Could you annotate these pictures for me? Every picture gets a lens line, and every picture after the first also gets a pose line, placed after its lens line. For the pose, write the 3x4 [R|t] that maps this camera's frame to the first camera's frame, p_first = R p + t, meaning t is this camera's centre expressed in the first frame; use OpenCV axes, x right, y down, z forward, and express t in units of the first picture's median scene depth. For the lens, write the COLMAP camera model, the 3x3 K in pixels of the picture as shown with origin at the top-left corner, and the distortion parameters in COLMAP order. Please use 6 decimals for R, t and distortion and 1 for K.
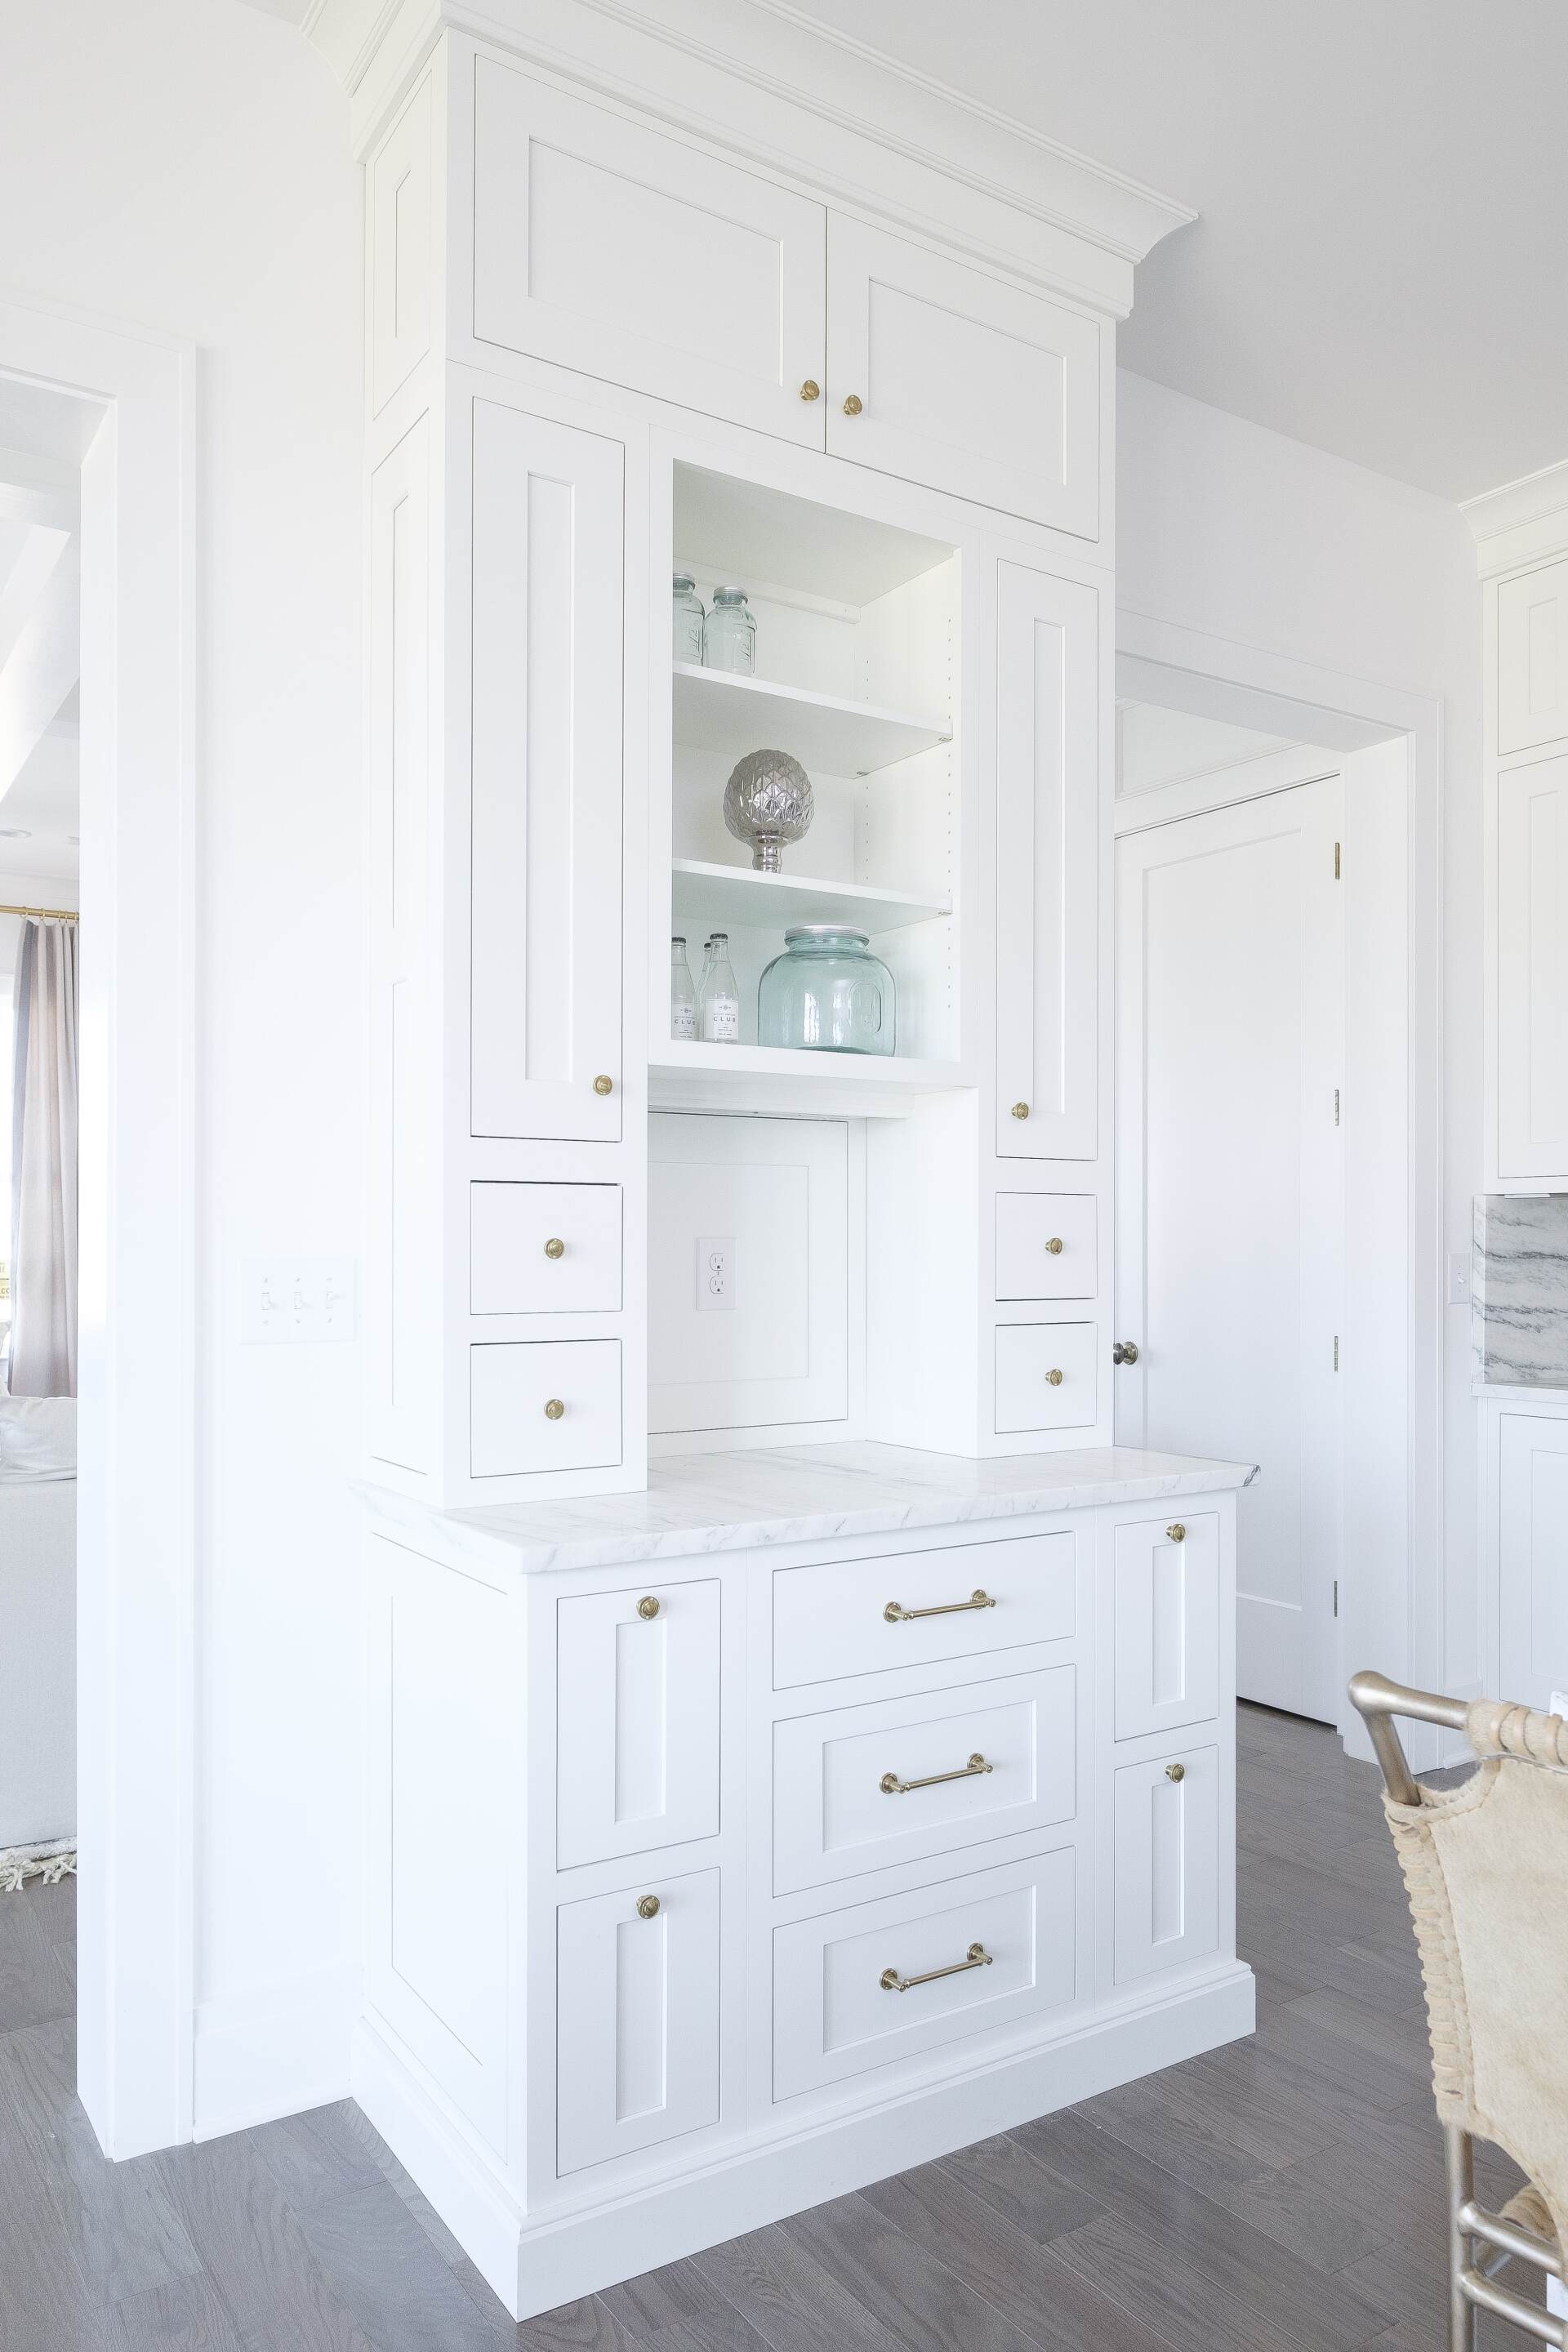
lens RADIAL K [[1646.2, 0, 836.4], [0, 1646.2, 1240.3], [0, 0, 1]] dist [-0.004352, -0.005467]
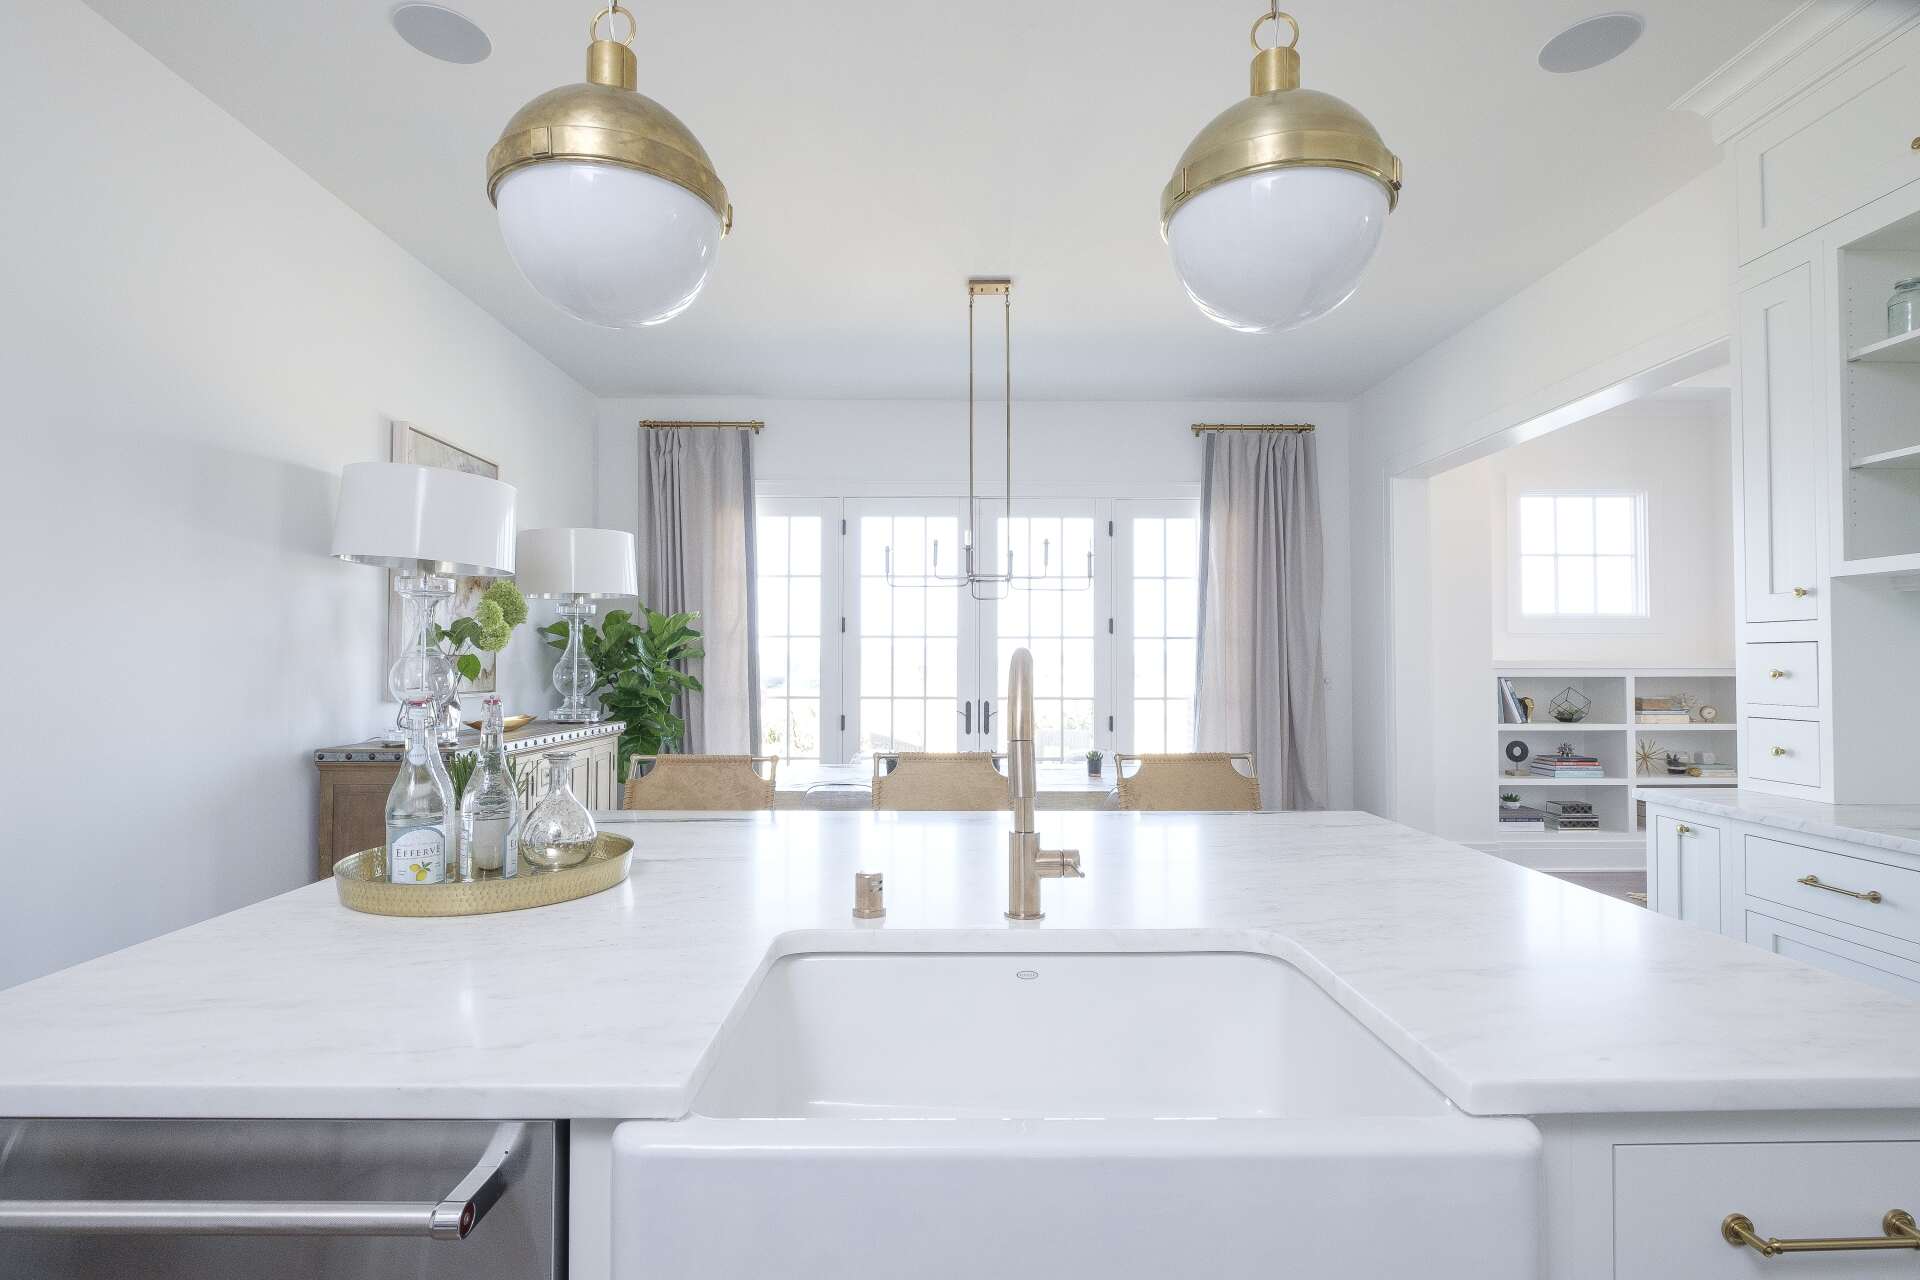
lens RADIAL K [[978.9, 0, 957.3], [0, 978.9, 644.5], [0, 0, 1]] dist [-0.004398, 0.000777]
pose [[-0.551459, -0.012389, -0.834110, 1.185235], [0.001615, 0.999872, -0.015918, -0.011699], [0.834200, -0.010125, -0.551369, 0.677169]]
